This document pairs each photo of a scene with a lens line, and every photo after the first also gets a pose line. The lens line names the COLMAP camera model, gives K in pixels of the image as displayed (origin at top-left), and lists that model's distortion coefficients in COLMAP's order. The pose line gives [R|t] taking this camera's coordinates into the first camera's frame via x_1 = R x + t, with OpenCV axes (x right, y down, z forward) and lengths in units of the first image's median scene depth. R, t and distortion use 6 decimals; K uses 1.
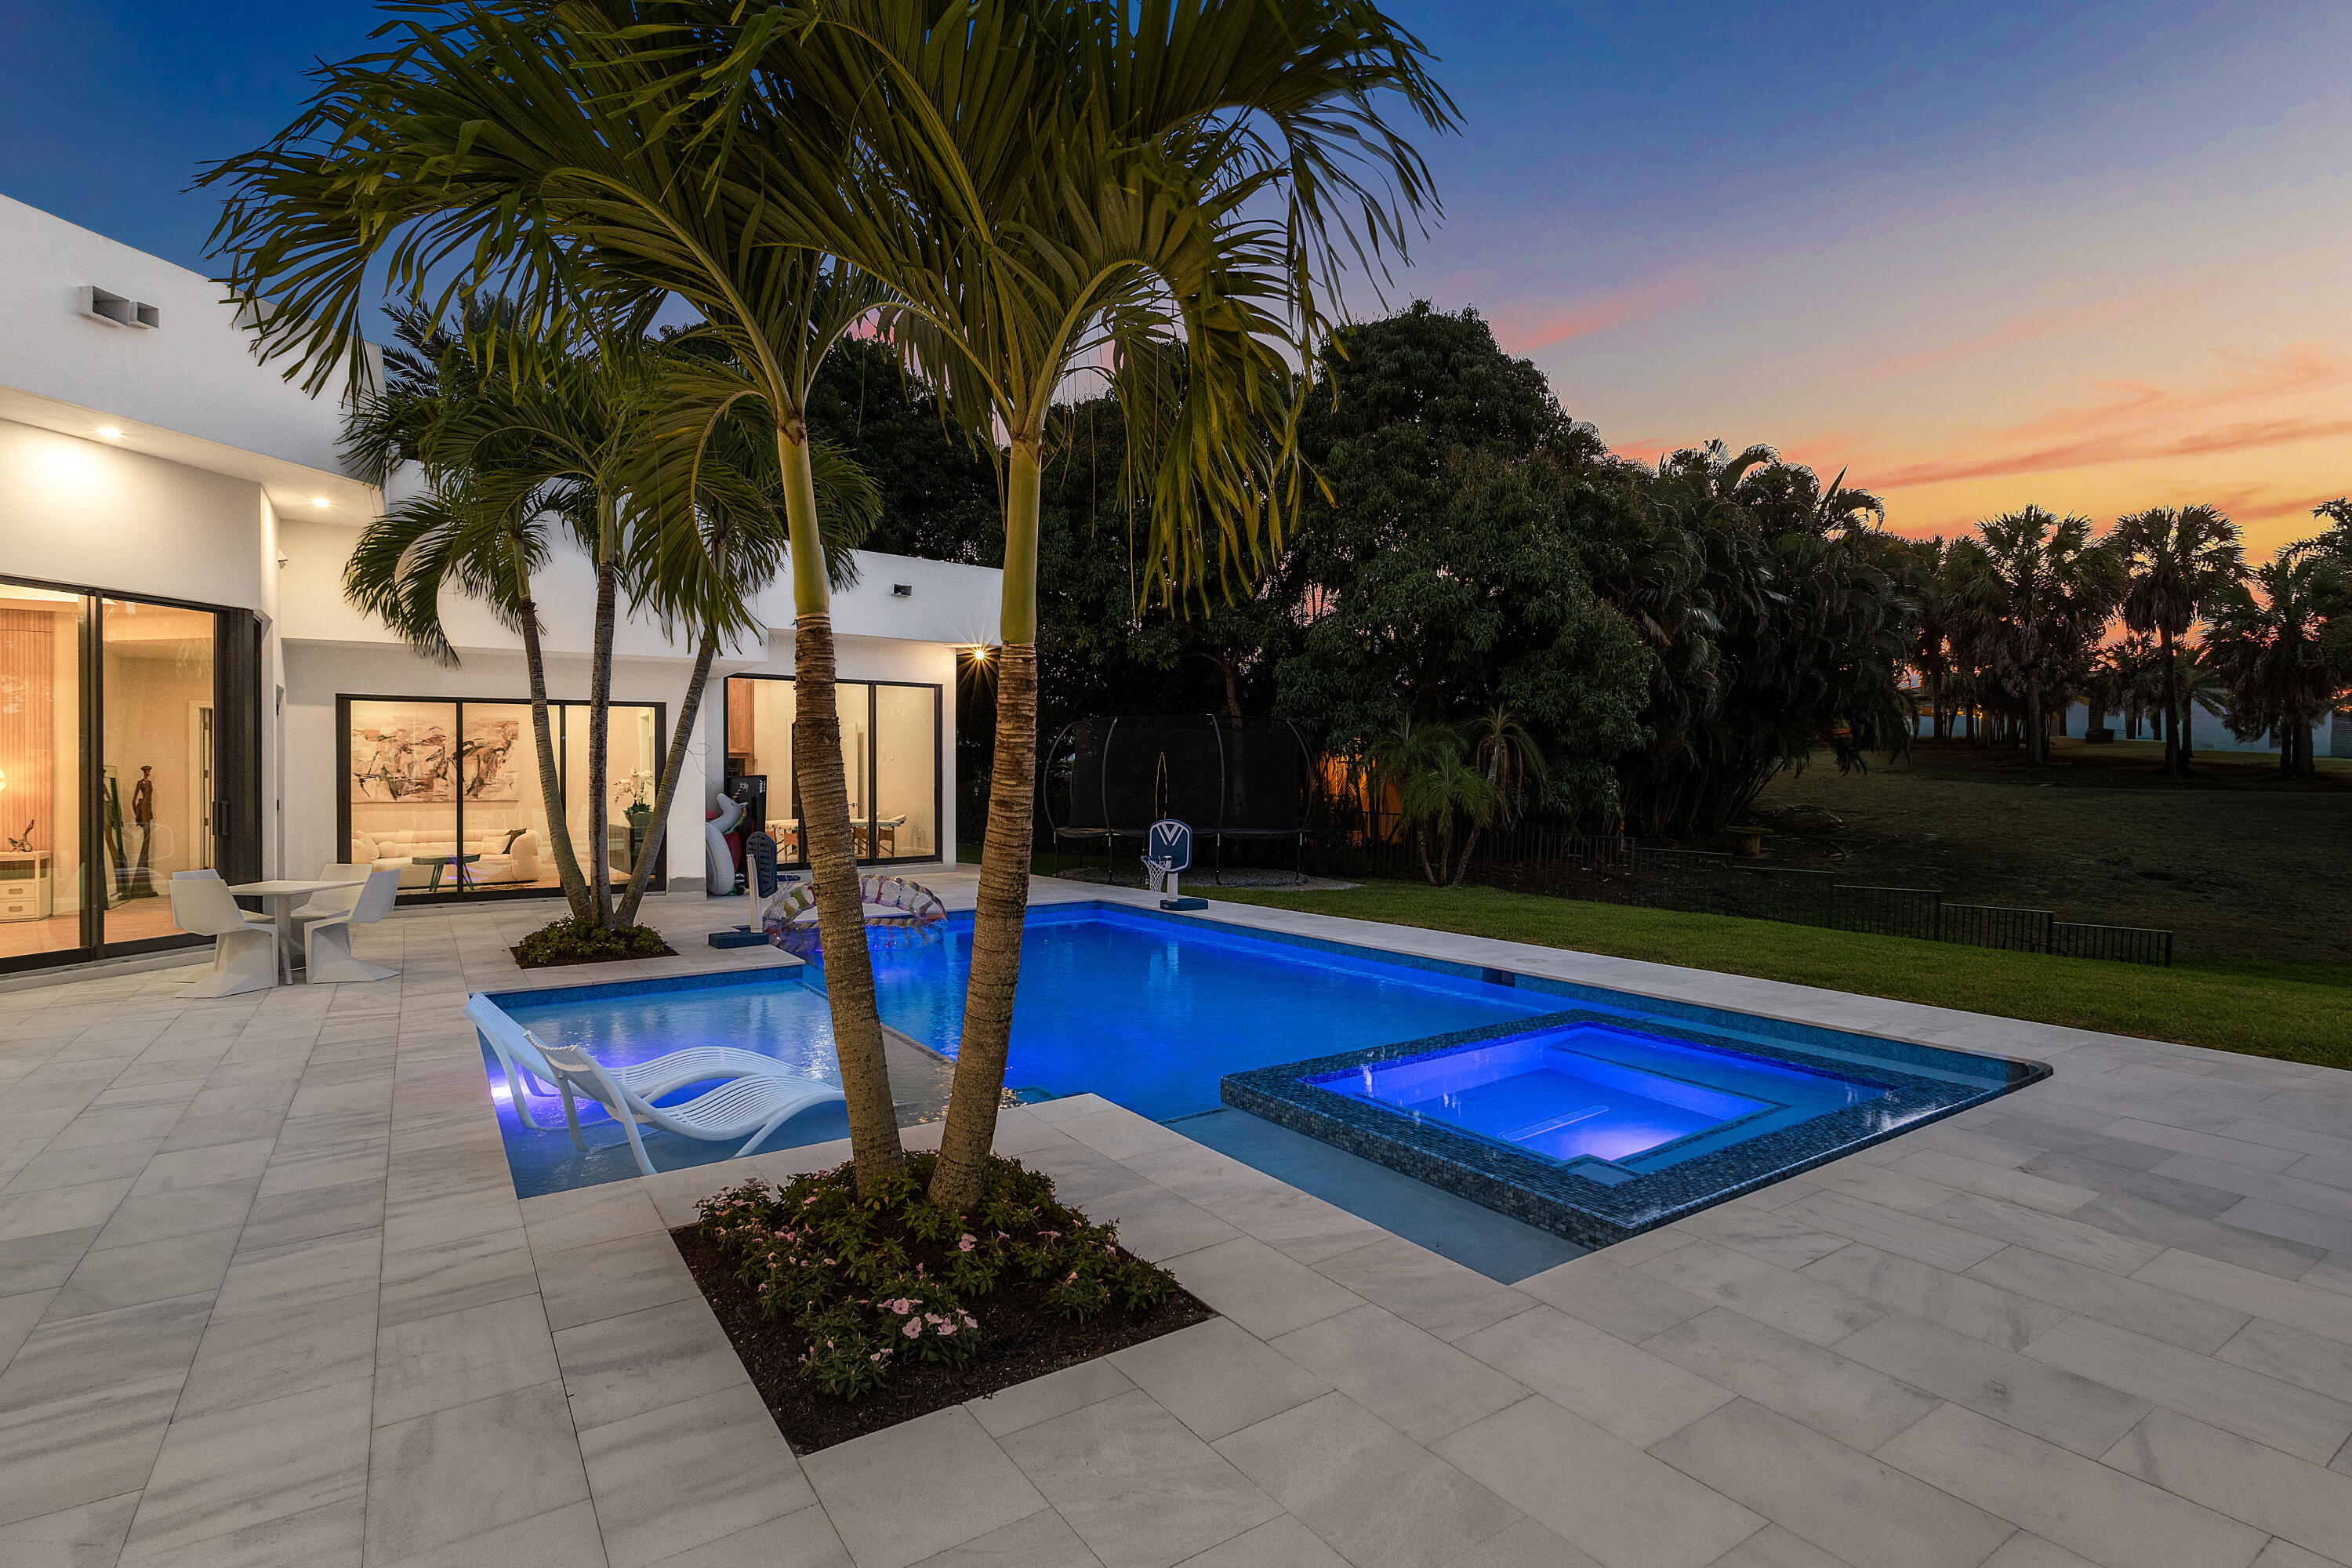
lens RADIAL K [[1145.2, 0, 1185.2], [0, 1145.2, 767.9], [0, 0, 1]] dist [-0.001010, 0.000461]
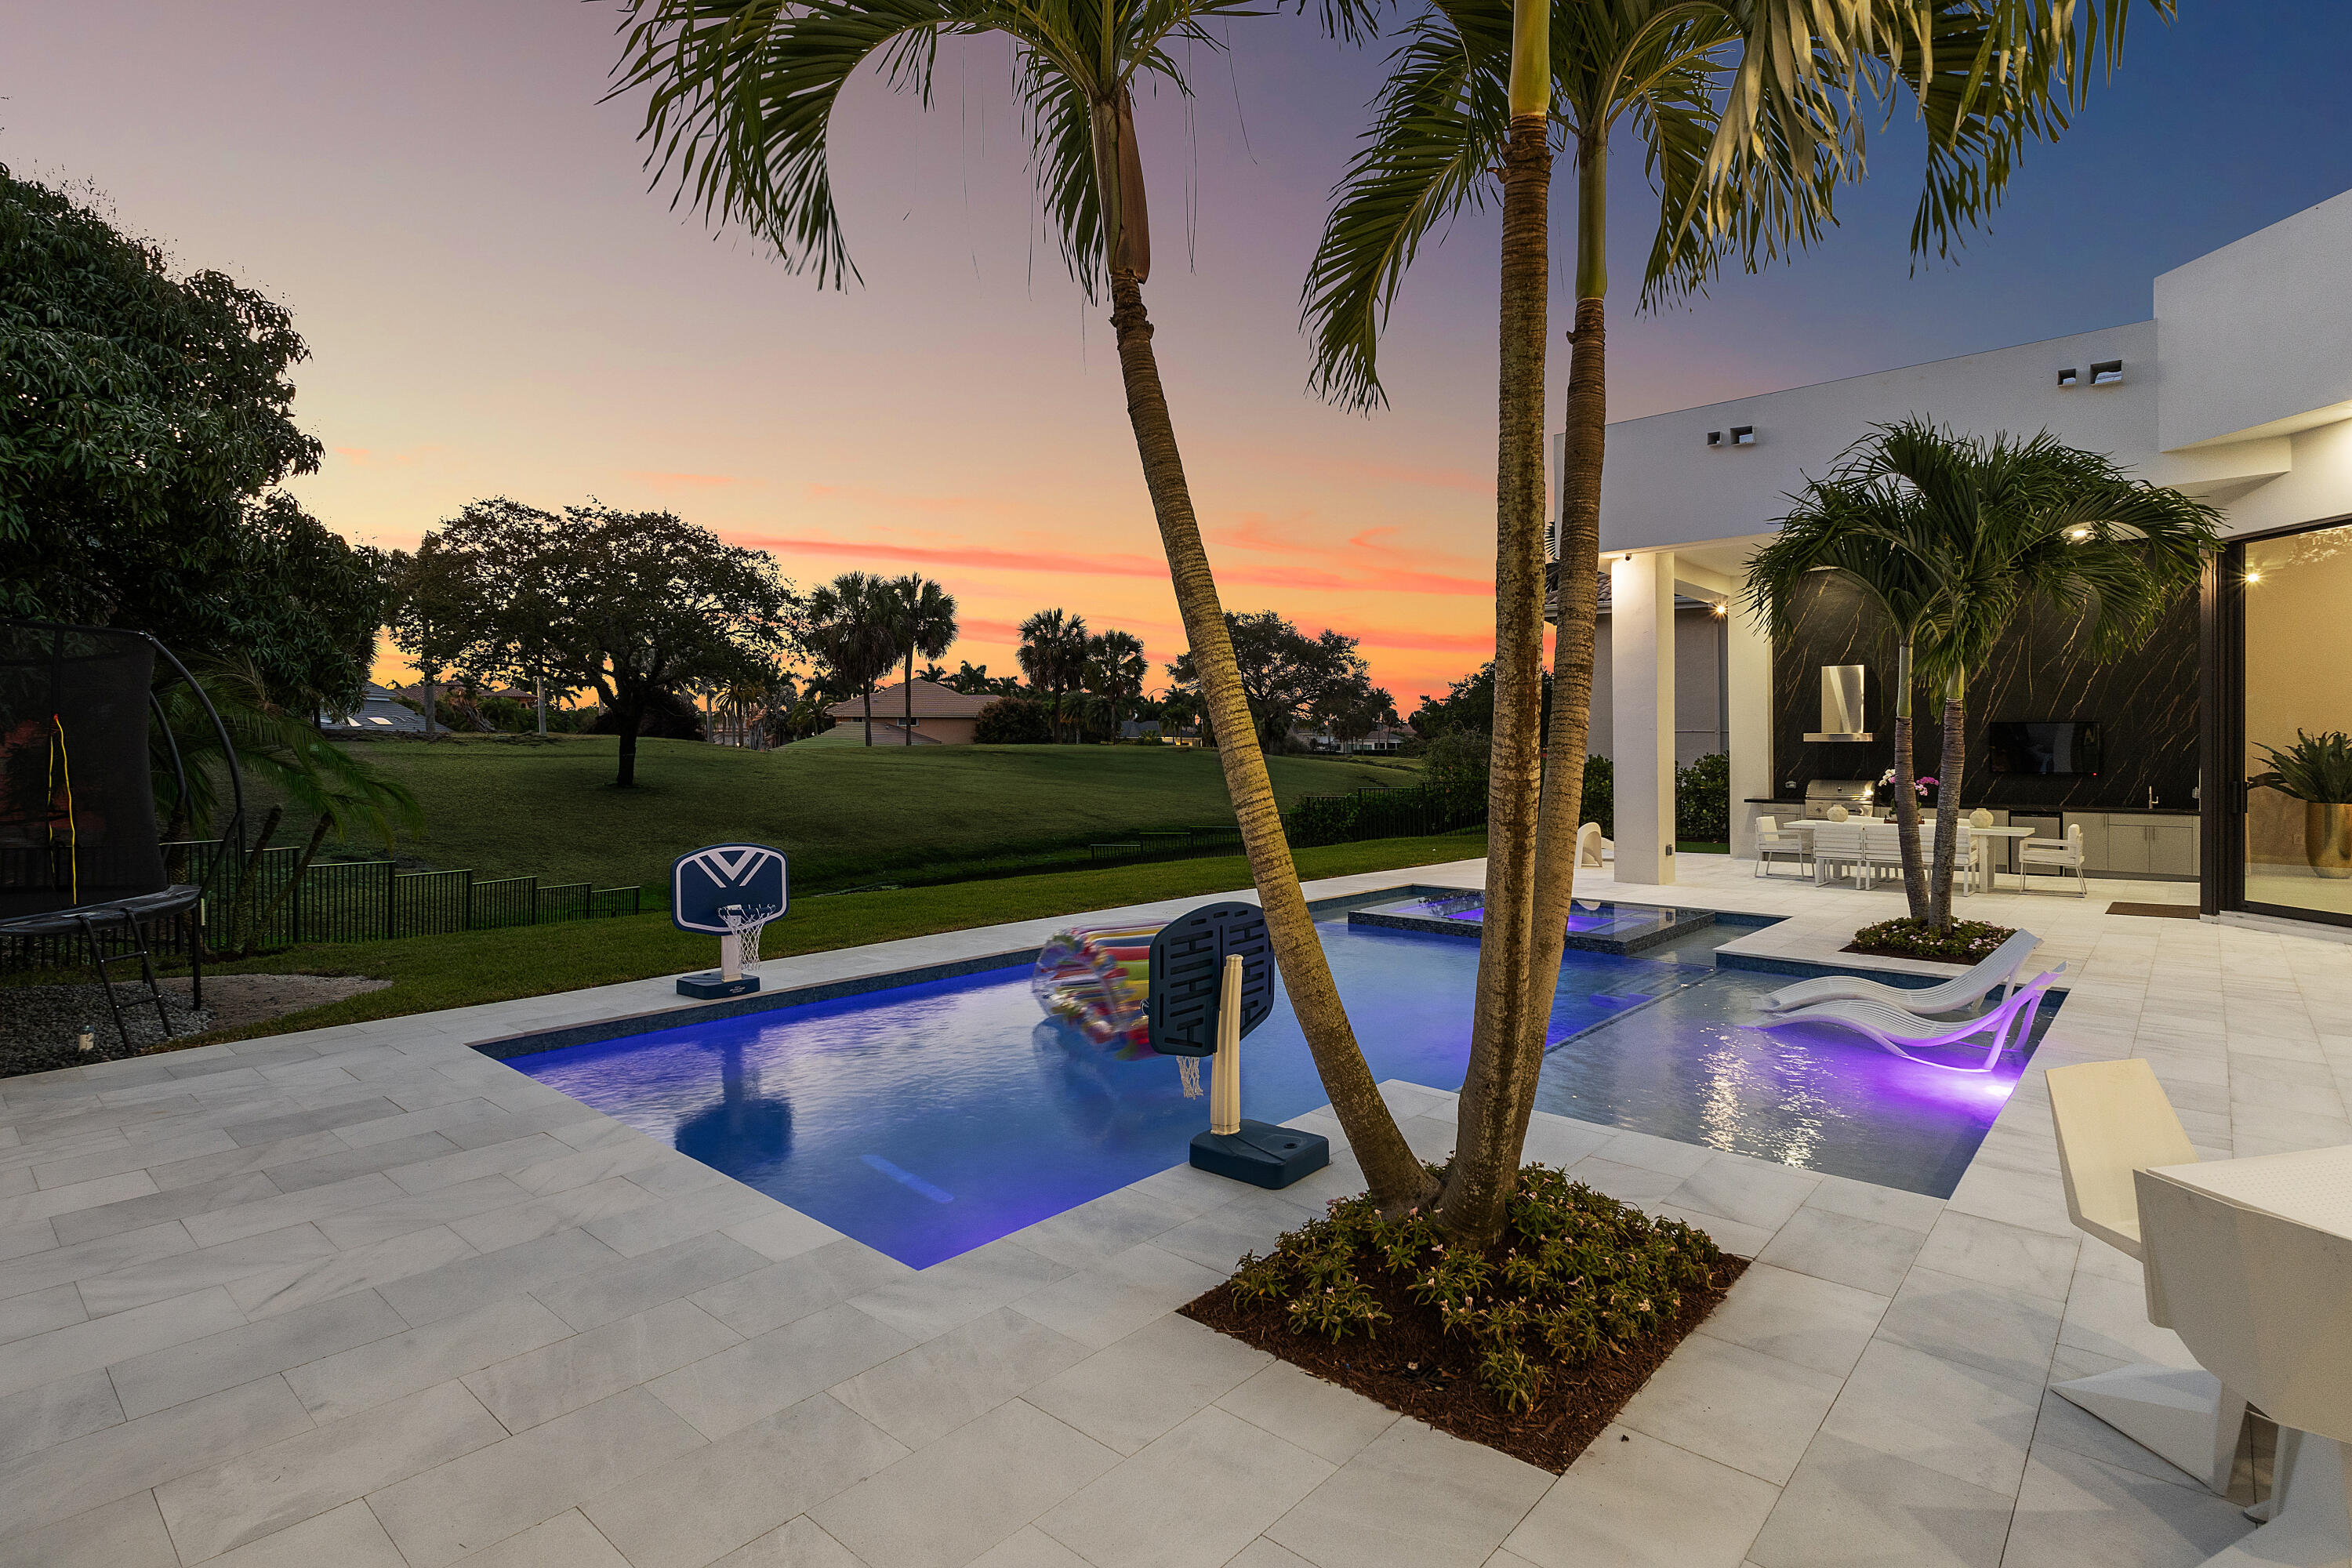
lens RADIAL K [[1145.2, 0, 1185.2], [0, 1145.2, 767.9], [0, 0, 1]] dist [-0.001010, 0.000461]
pose [[-0.238955, -0.010248, 0.970977, -0.647010], [-0.002868, 0.999947, 0.009848, -0.000937], [-0.971026, -0.000432, -0.238972, 0.911965]]
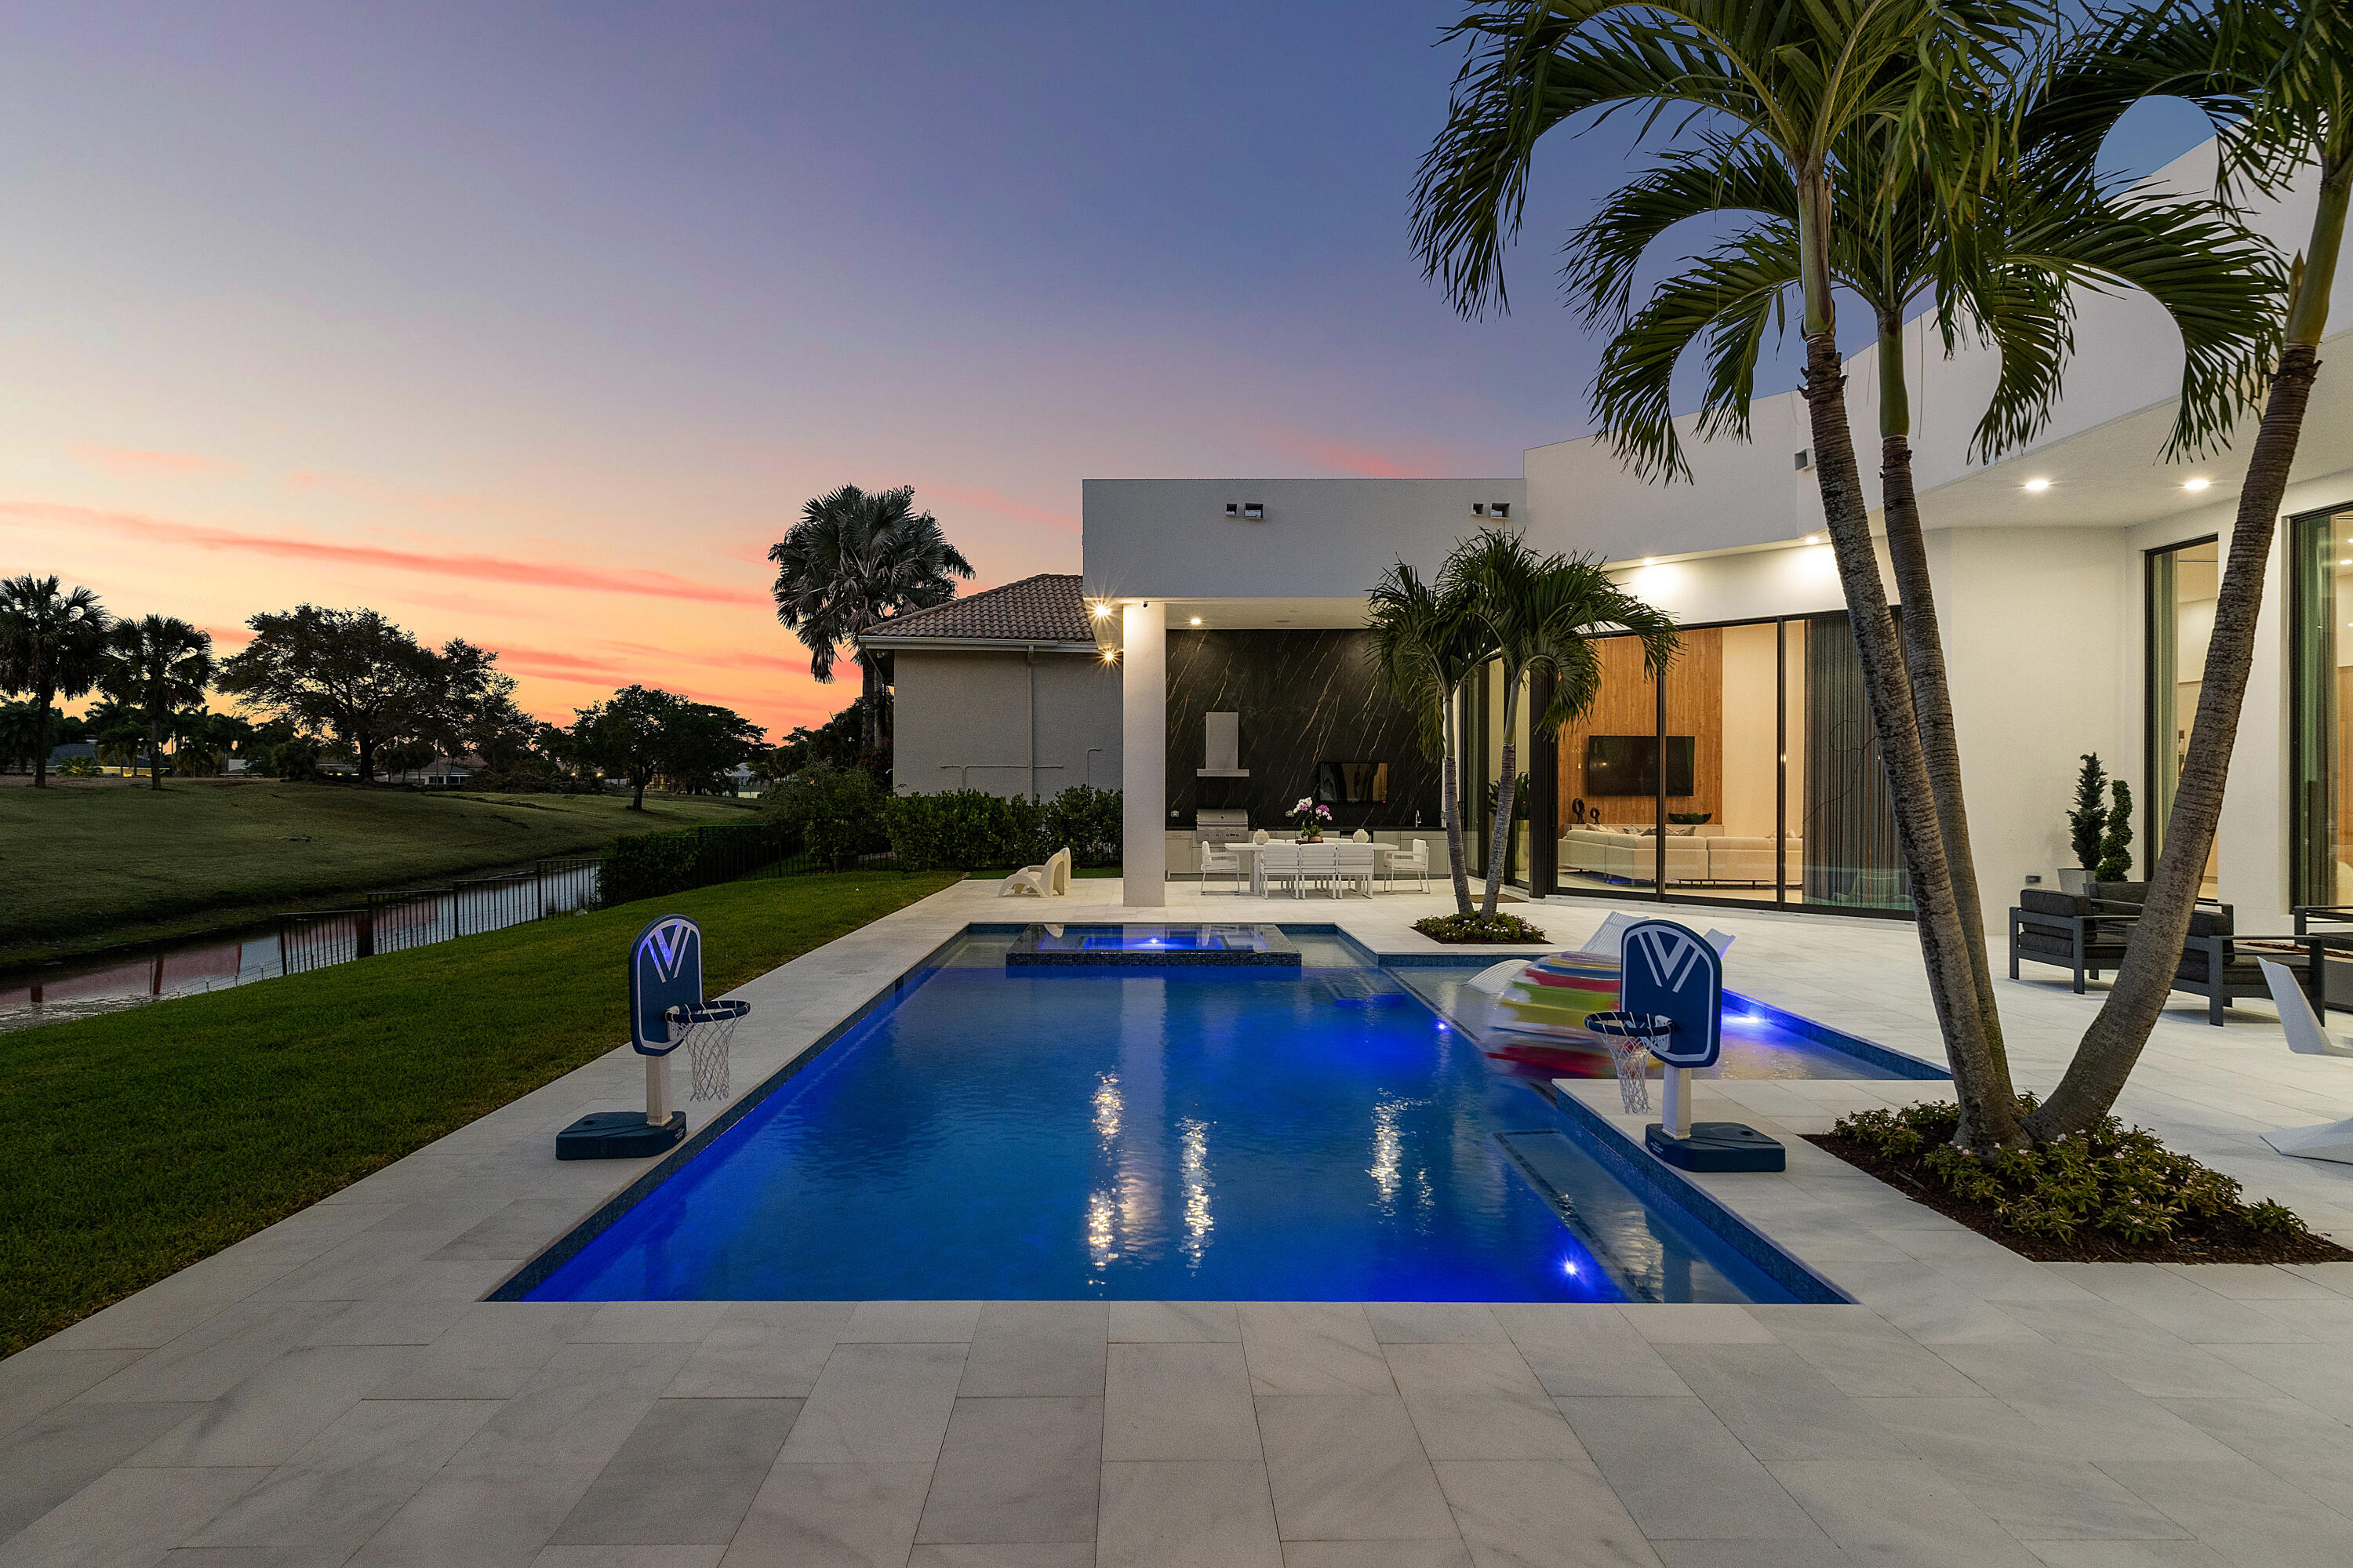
lens RADIAL K [[1195.0, 0, 1124.0], [0, 1195.0, 786.8], [0, 0, 1]] dist [0.002893, 0.001558]
pose [[-0.816966, 0.003564, 0.576675, -0.393608], [0.000401, 0.999984, -0.005611, 0.002208], [-0.576686, -0.004353, -0.816954, 1.231858]]
